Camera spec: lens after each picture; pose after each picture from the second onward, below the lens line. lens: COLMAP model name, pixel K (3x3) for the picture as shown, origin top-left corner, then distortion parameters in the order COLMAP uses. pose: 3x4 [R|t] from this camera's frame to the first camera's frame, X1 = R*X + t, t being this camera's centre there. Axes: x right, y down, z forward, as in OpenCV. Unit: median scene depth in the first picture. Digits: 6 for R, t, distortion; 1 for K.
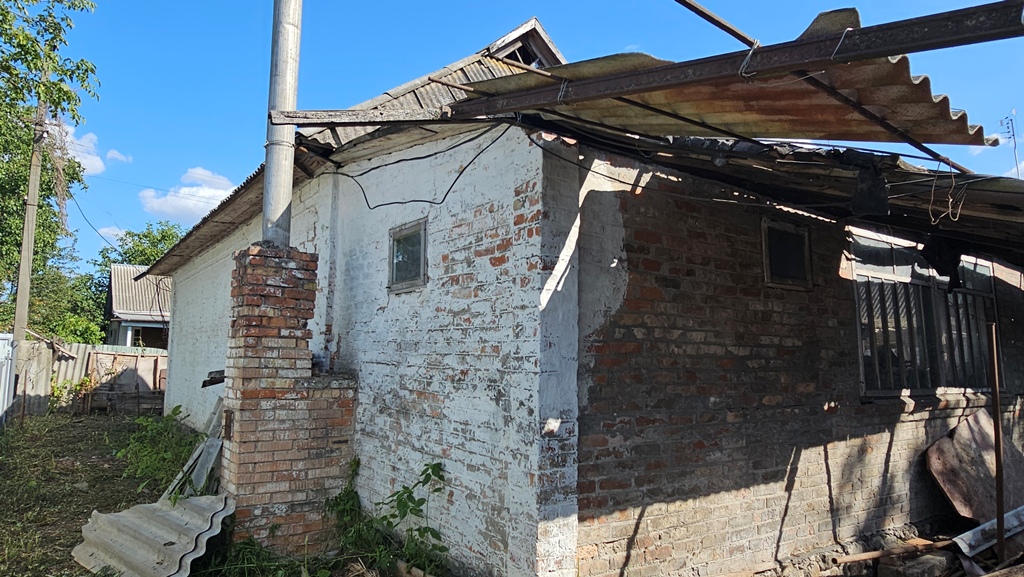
lens RADIAL K [[631.5, 0, 506.0], [0, 631.5, 294.4], [0, 0, 1]] dist [-0.003240, 0.001810]
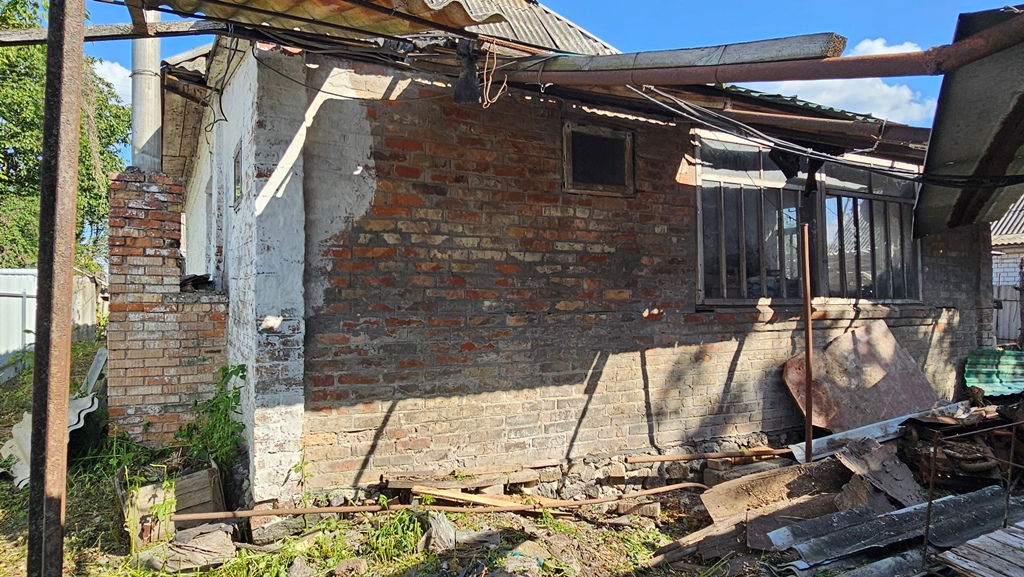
lens RADIAL K [[631.5, 0, 506.0], [0, 631.5, 294.4], [0, 0, 1]] dist [-0.003240, 0.001810]
pose [[0.992518, -0.012702, -0.121439, 0.441446], [0.025143, 0.994521, 0.101471, 0.044085], [0.119485, -0.103765, 0.987399, -0.008642]]
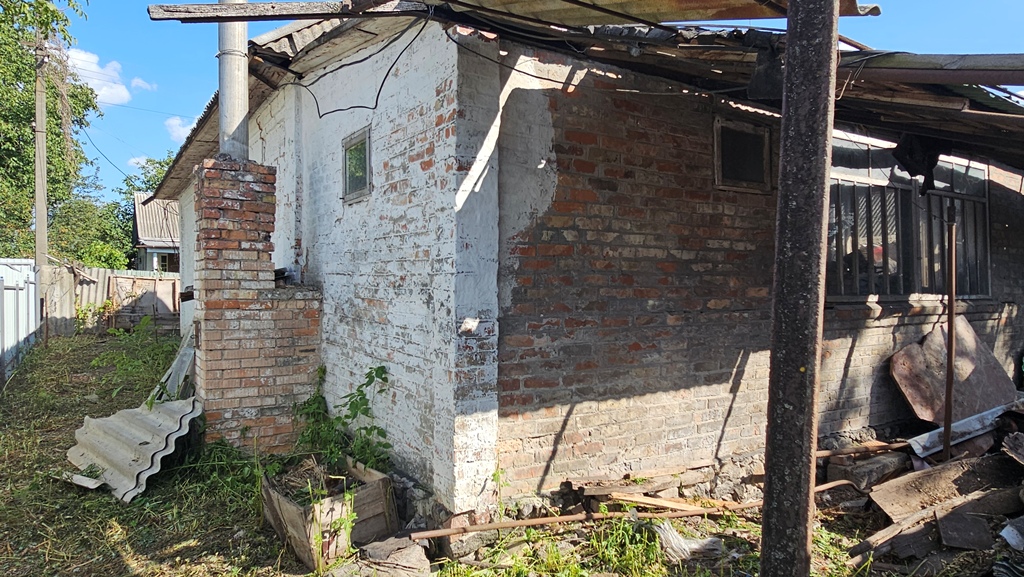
lens RADIAL K [[631.5, 0, 506.0], [0, 631.5, 294.4], [0, 0, 1]] dist [-0.003240, 0.001810]
pose [[0.998922, -0.010692, -0.045169, 0.130592], [0.016048, 0.992653, 0.119928, 0.027243], [0.043555, -0.120524, 0.991755, -0.002200]]
